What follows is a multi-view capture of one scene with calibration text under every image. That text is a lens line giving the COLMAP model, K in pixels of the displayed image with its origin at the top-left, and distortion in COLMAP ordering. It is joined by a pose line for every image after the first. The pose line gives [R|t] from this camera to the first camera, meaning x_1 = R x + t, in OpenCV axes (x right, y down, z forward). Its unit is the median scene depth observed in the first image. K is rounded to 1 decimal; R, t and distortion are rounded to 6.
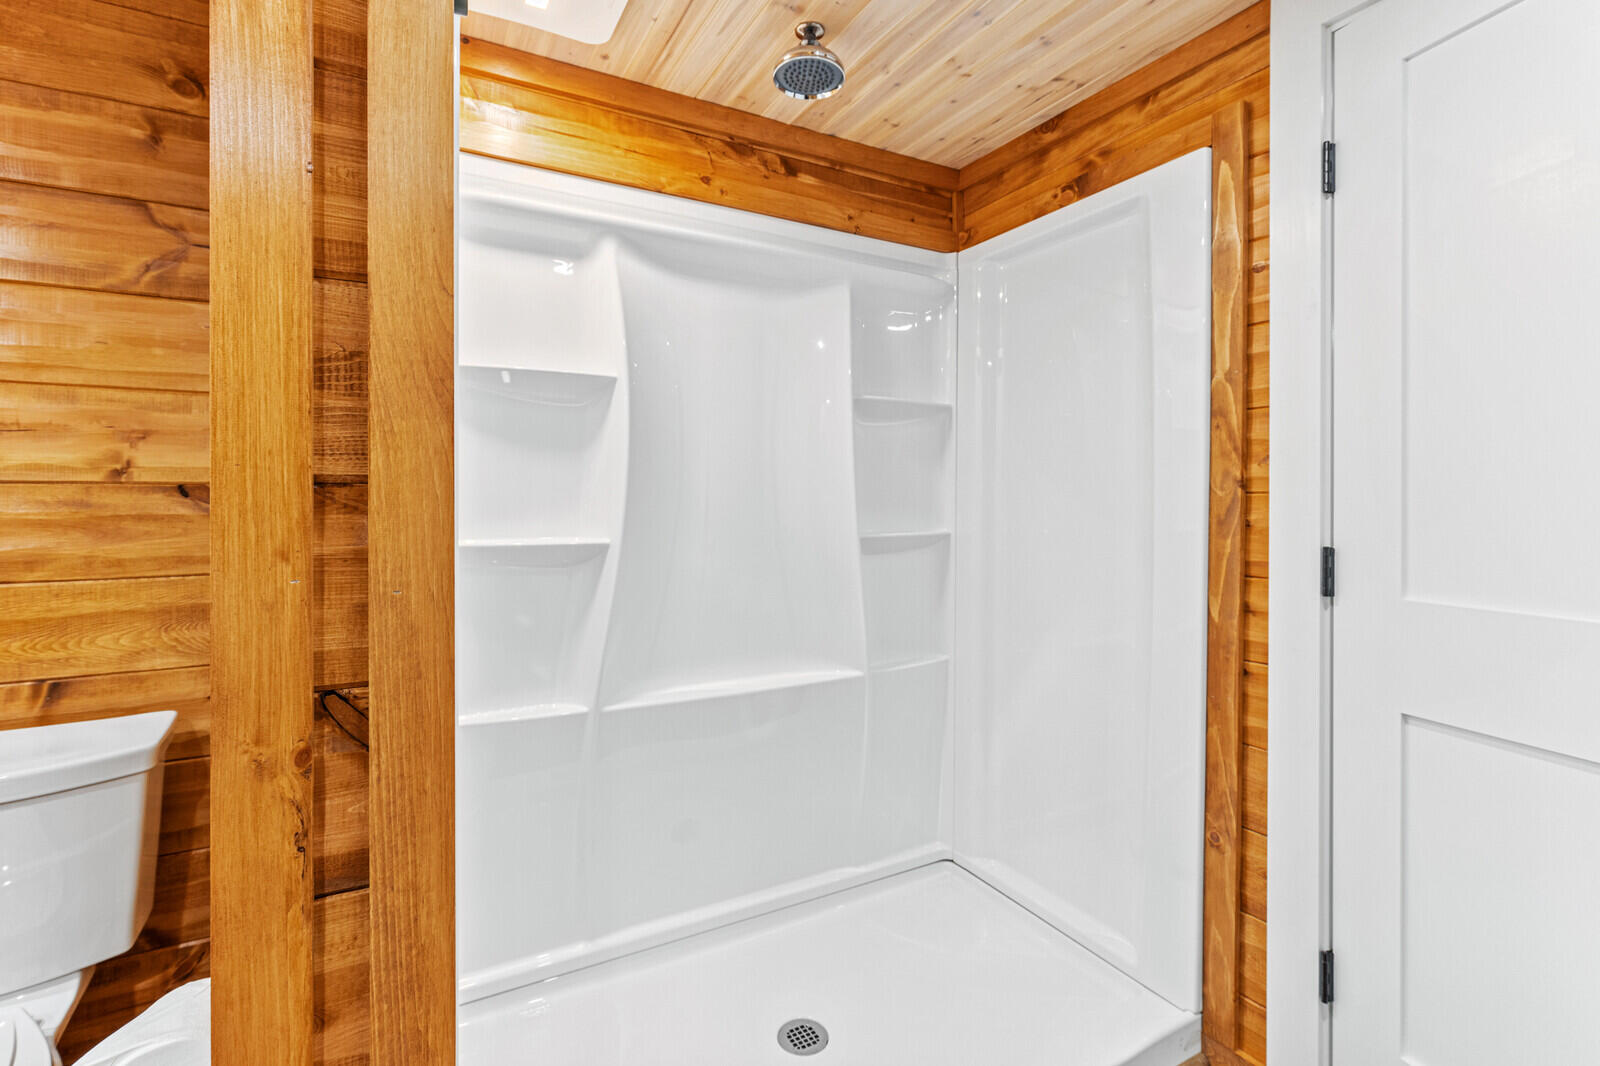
lens RADIAL K [[739.9, 0, 788.5], [0, 739.9, 503.0], [0, 0, 1]] dist [0.003034, -0.000745]
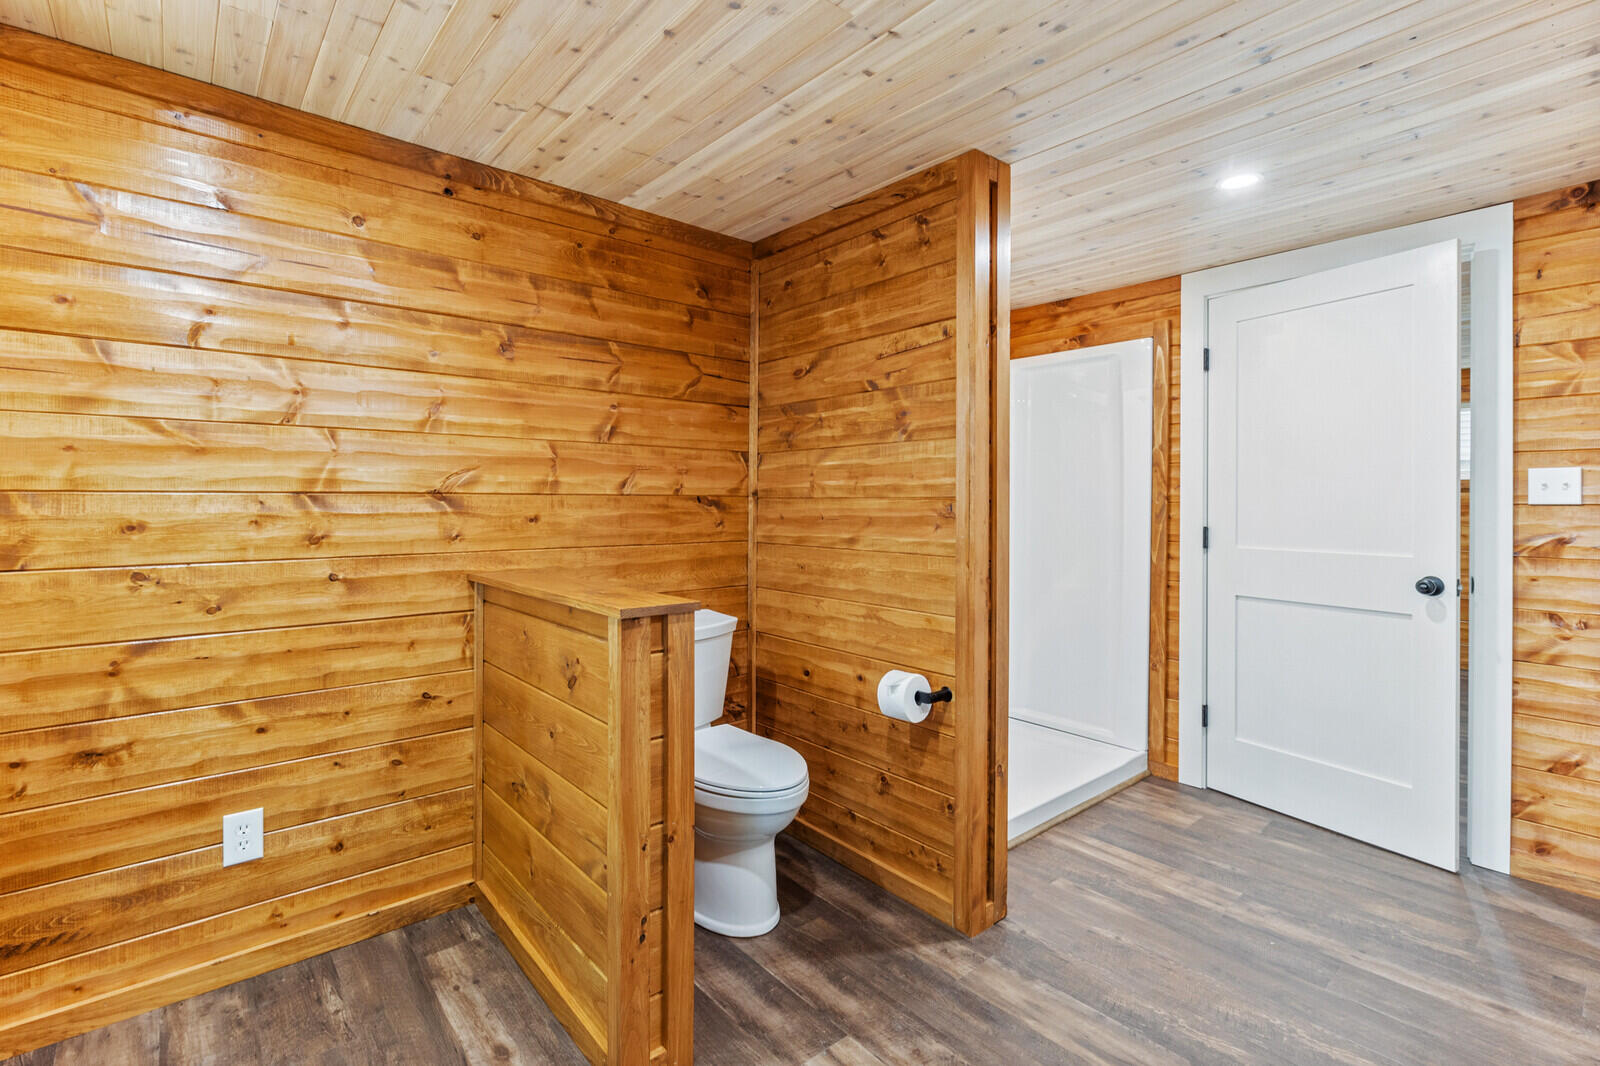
lens RADIAL K [[739.9, 0, 788.5], [0, 739.9, 503.0], [0, 0, 1]] dist [0.003034, -0.000745]
pose [[0.979713, 0.003660, 0.200374, -0.889606], [-0.003281, 0.999992, -0.002224, -0.003586], [-0.200381, 0.001521, 0.979717, -0.878008]]
